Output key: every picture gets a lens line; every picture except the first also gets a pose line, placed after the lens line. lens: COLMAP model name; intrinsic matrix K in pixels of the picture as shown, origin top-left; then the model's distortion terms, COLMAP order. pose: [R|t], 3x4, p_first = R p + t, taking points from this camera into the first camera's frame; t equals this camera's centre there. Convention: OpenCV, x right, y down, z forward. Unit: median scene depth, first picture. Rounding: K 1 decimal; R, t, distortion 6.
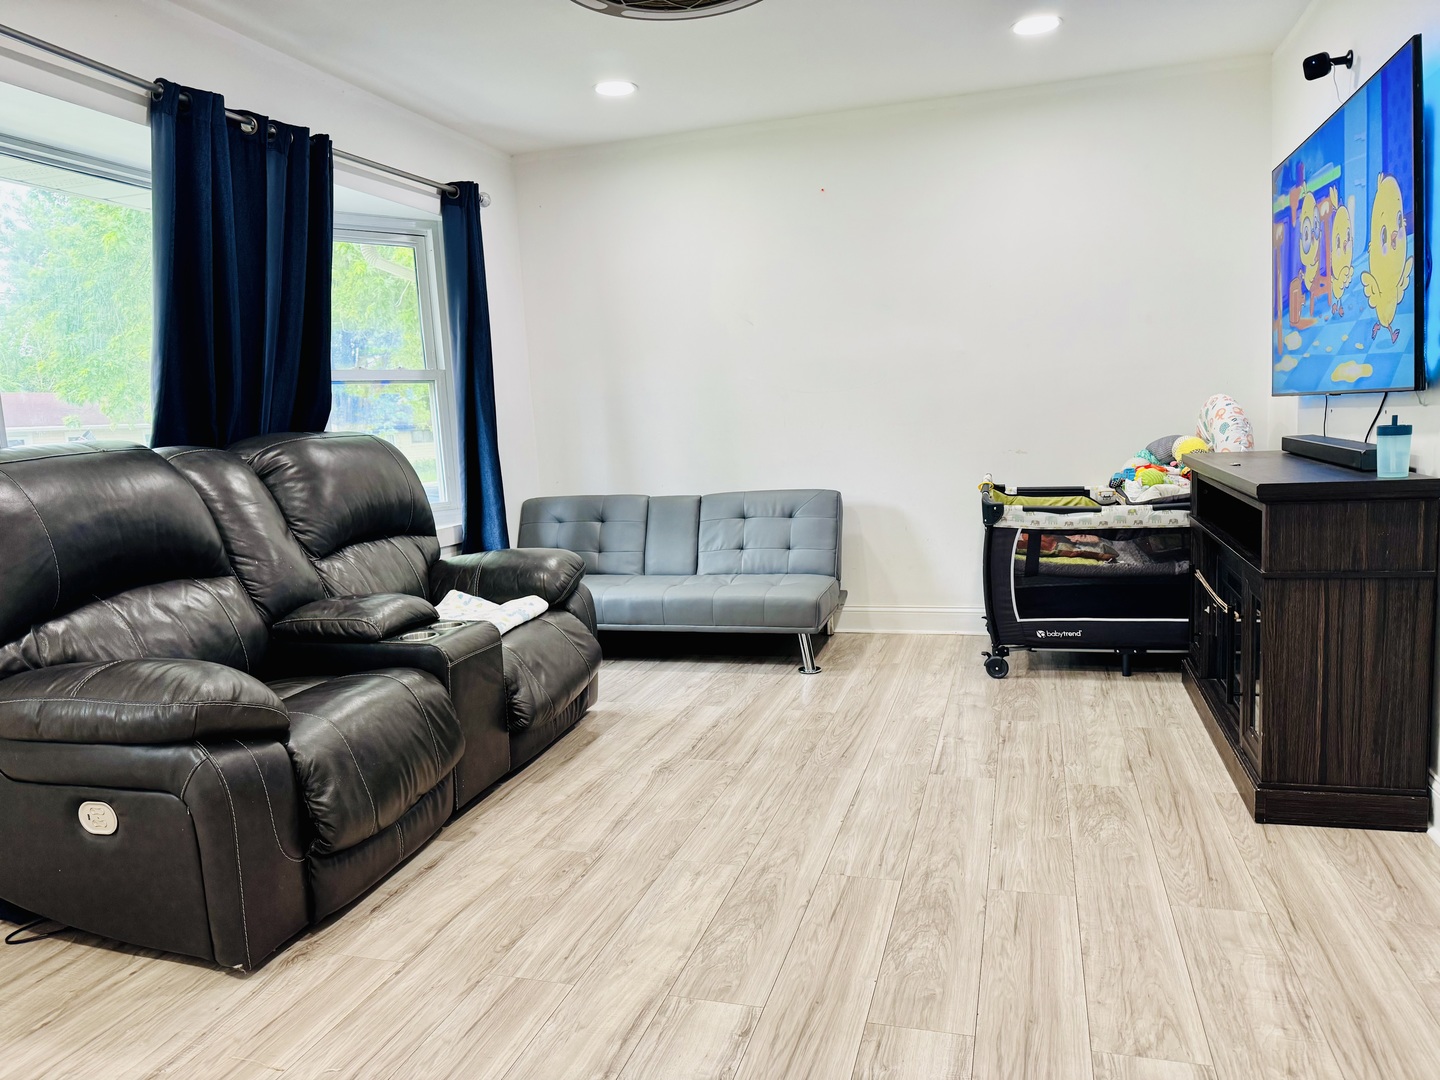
lens RADIAL K [[1007.9, 0, 720.0], [0, 1007.9, 540.0], [0, 0, 1]] dist [0.118691, -0.135694]
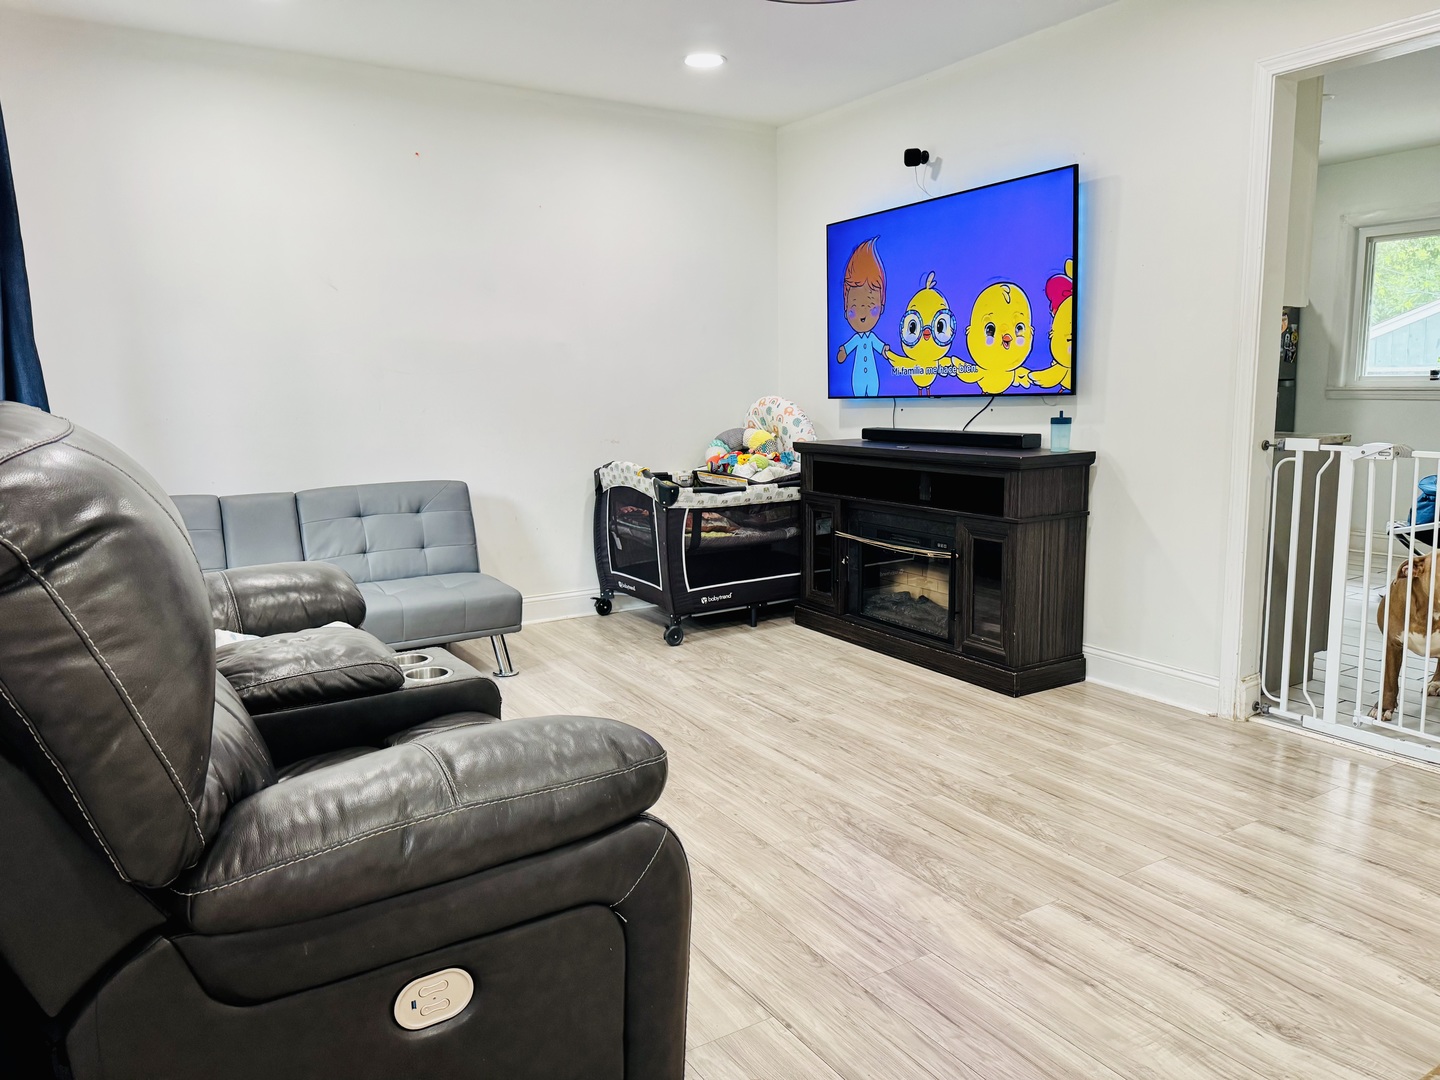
lens RADIAL K [[1007.9, 0, 720.0], [0, 1007.9, 540.0], [0, 0, 1]] dist [0.118691, -0.135694]
pose [[0.656200, -0.070815, 0.751257, -0.541931], [0.071960, 0.996922, 0.031118, -0.009166], [-0.751148, 0.033641, 0.659276, 0.257634]]
